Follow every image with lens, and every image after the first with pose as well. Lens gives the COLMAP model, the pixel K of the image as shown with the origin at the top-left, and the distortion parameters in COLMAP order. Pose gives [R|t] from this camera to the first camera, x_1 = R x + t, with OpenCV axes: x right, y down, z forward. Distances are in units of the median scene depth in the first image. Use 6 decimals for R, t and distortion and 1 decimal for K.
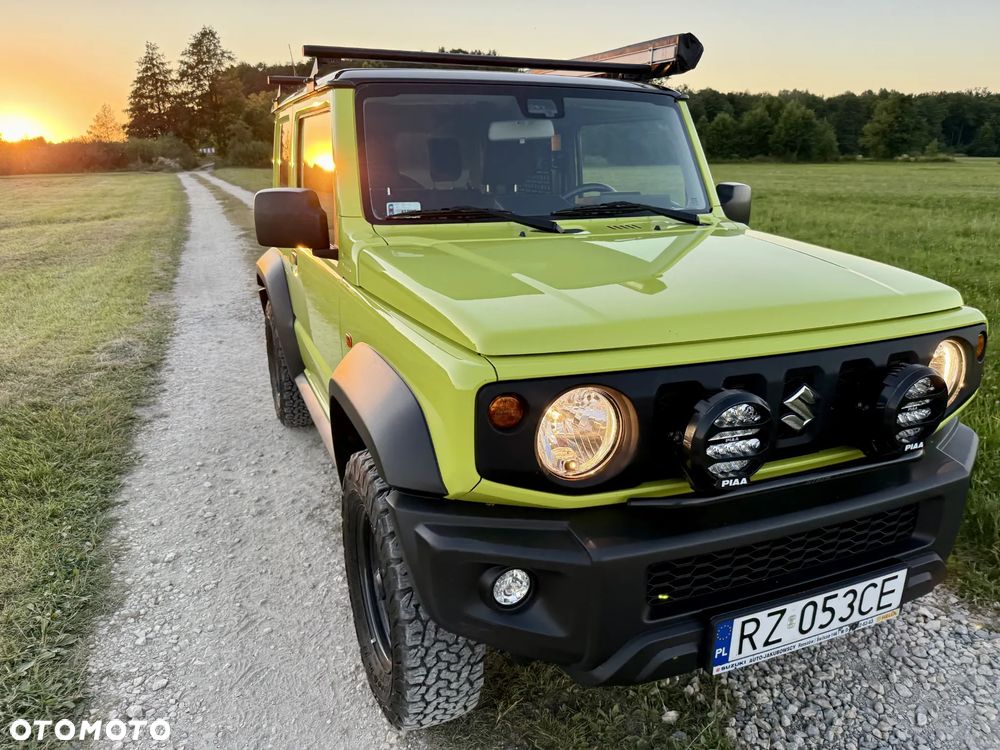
lens RADIAL K [[708.0, 0, 502.3], [0, 708.0, 375.4], [0, 0, 1]] dist [0.048611, -0.066989]
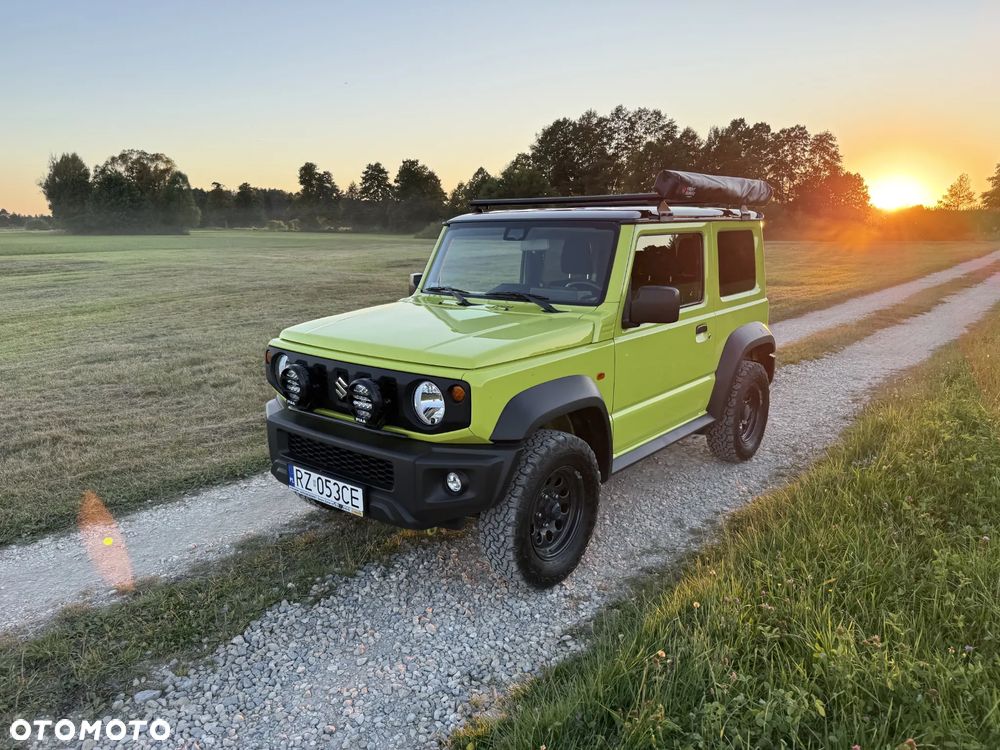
lens RADIAL K [[708.0, 0, 502.3], [0, 708.0, 375.4], [0, 0, 1]] dist [0.048611, -0.066989]
pose [[0.470615, 0.175511, -0.864707, 2.387297], [-0.254292, 0.965414, 0.057554, -0.225342], [0.844901, 0.192802, 0.498969, 0.342303]]
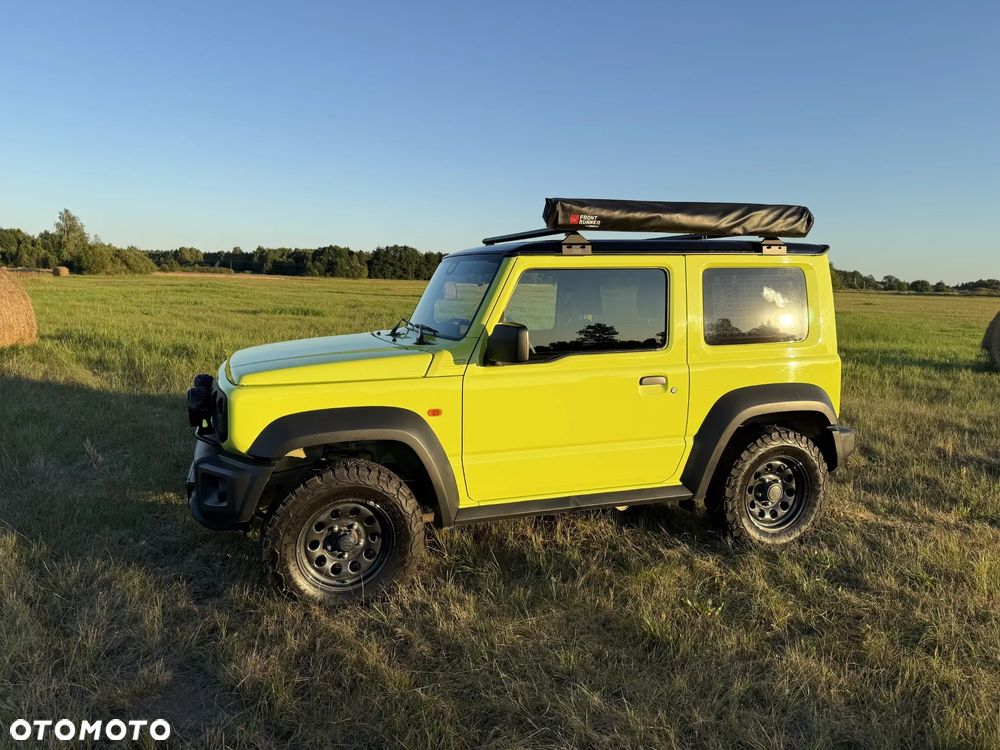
lens RADIAL K [[707.7, 0, 493.1], [0, 707.7, 370.5], [0, 0, 1]] dist [0.108148, -0.142915]
pose [[-0.064728, 0.126413, -0.989864, 2.681148], [-0.295931, 0.944891, 0.140020, -0.642741], [0.953014, 0.301994, -0.023751, 1.891509]]
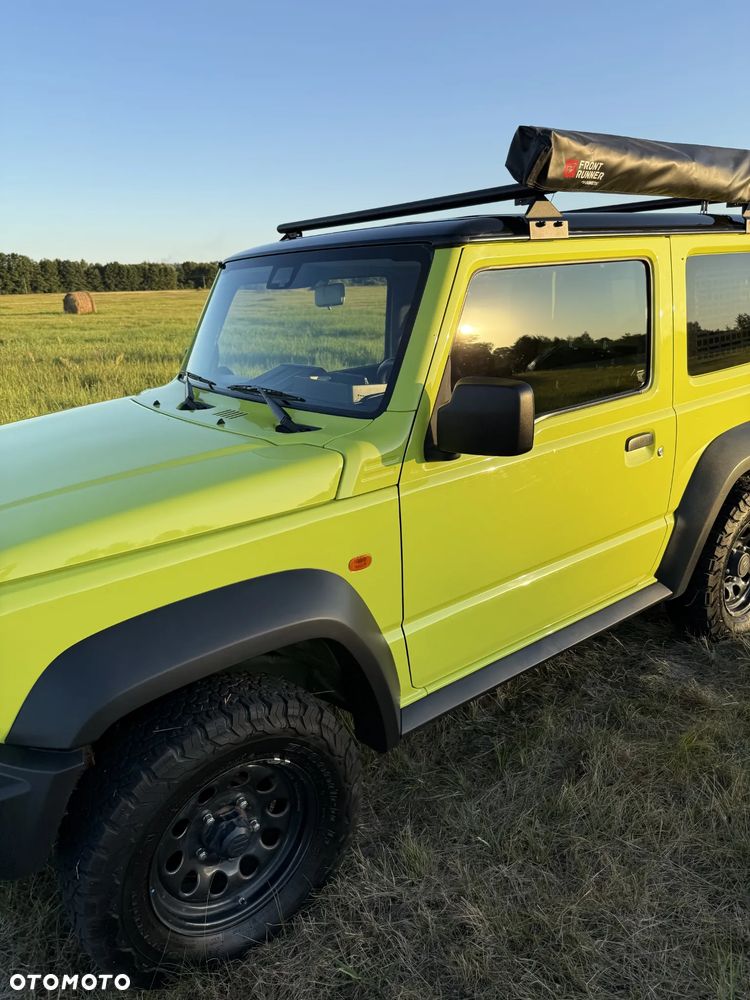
lens RADIAL K [[721.1, 0, 373.7], [0, 721.1, 506.6], [0, 0, 1]] dist [0.016529, -0.033859]
pose [[0.252046, 0.282919, -0.925435, 1.637598], [-0.237624, 0.945124, 0.224221, -0.517006], [0.938087, 0.163391, 0.305443, 1.372540]]
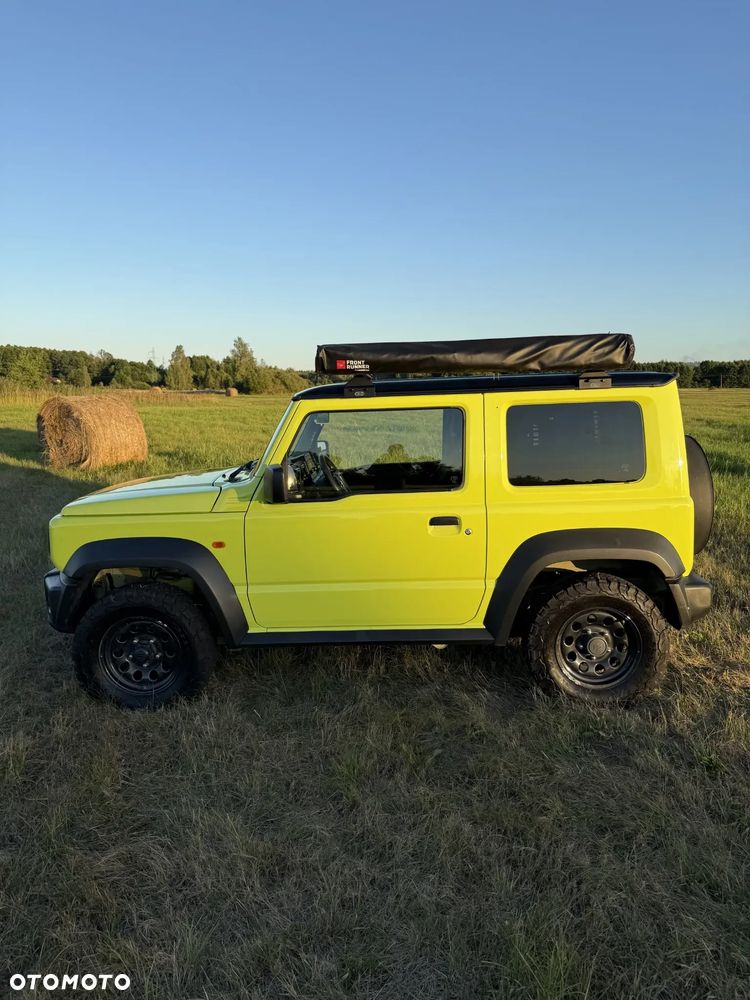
lens RADIAL K [[708.1, 0, 372.8], [0, 708.1, 497.6], [0, 0, 1]] dist [0.124326, -0.196150]
pose [[-0.409697, 0.142472, -0.901027, 2.499297], [-0.245506, 0.934064, 0.259328, -1.055538], [0.878564, 0.327453, -0.347706, 2.927900]]
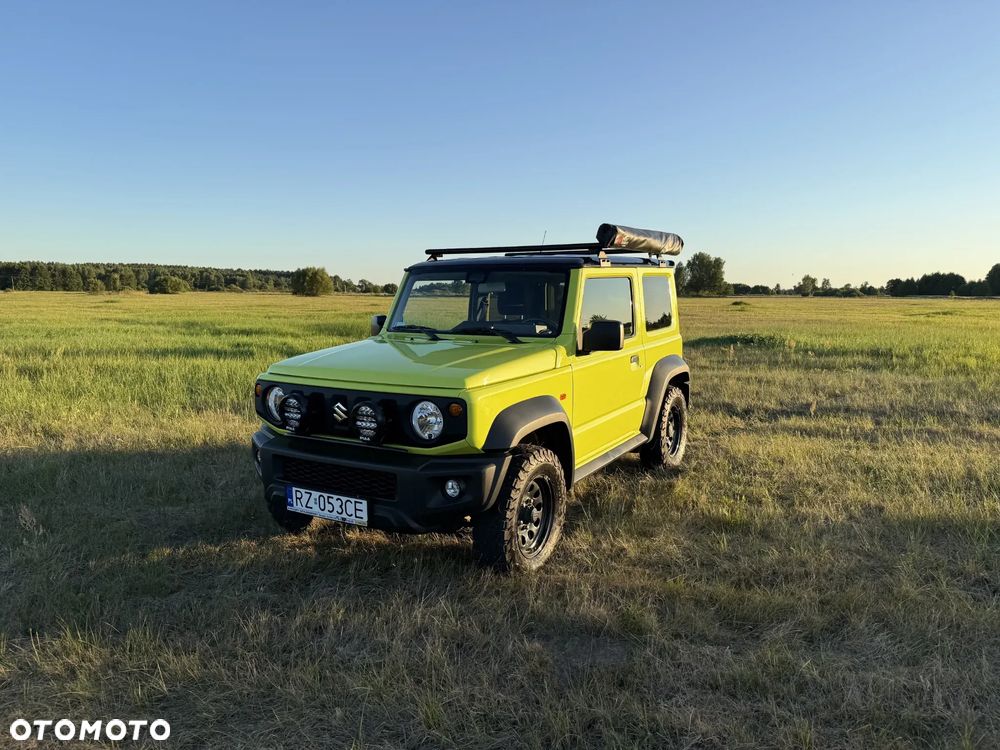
lens RADIAL K [[708.2, 0, 511.9], [0, 708.2, 372.6], [0, 0, 1]] dist [0.108823, -0.148573]
pose [[0.604421, 0.095142, -0.790964, 2.531635], [-0.224113, 0.973054, -0.054212, -0.078454], [0.764493, 0.210032, 0.609457, -0.020175]]
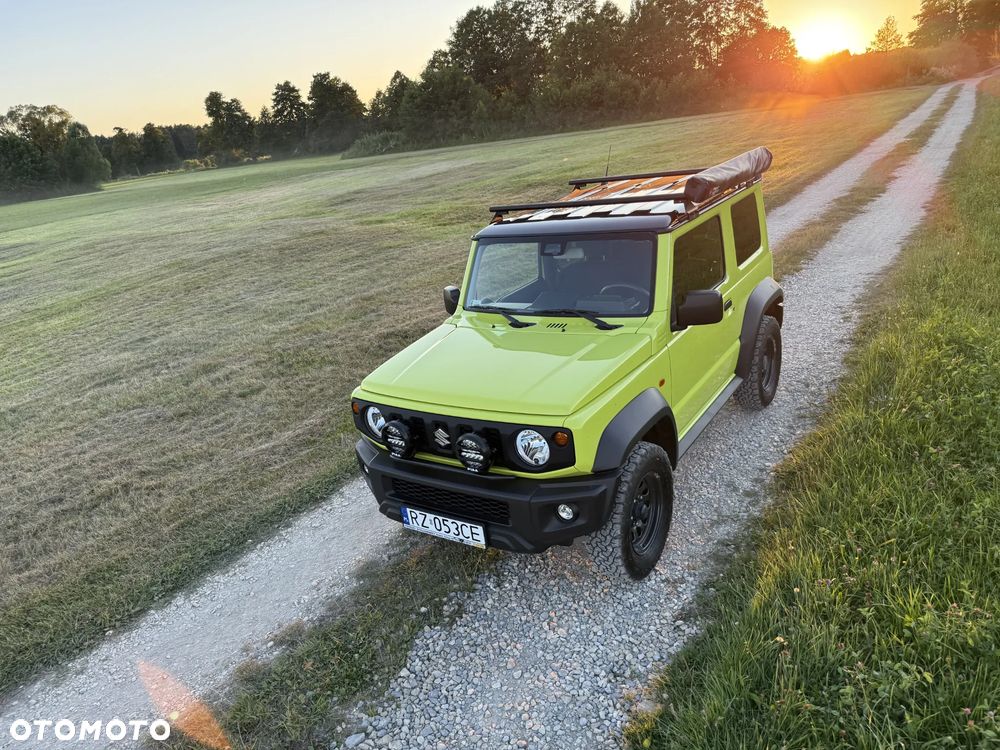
lens RADIAL K [[709.1, 0, 497.4], [0, 709.1, 377.5], [0, 0, 1]] dist [0.059378, -0.076548]
pose [[0.548550, 0.211369, -0.808960, 2.301039], [-0.111105, 0.977366, 0.180031, -0.571501], [0.828703, -0.008876, 0.559618, -0.146116]]
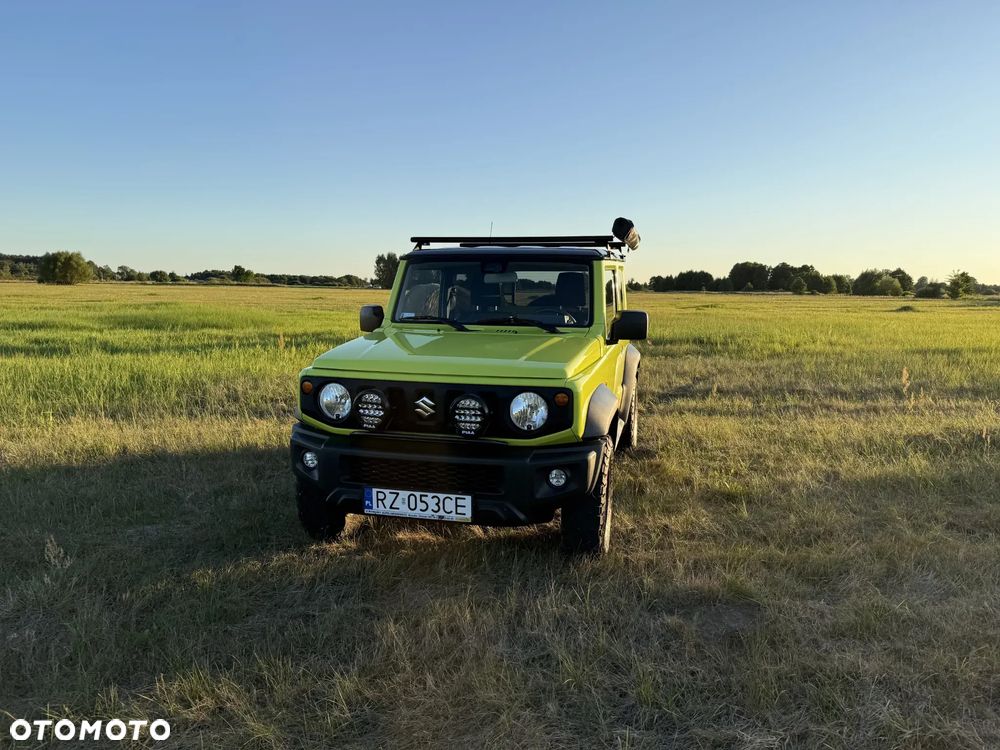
lens RADIAL K [[708.1, 0, 507.4], [0, 708.1, 380.8], [0, 0, 1]] dist [0.124326, -0.196150]
pose [[0.804204, 0.092664, -0.587086, 1.879593], [-0.178841, 0.979721, -0.090344, 0.117989], [0.566809, 0.177651, 0.804467, -0.646766]]
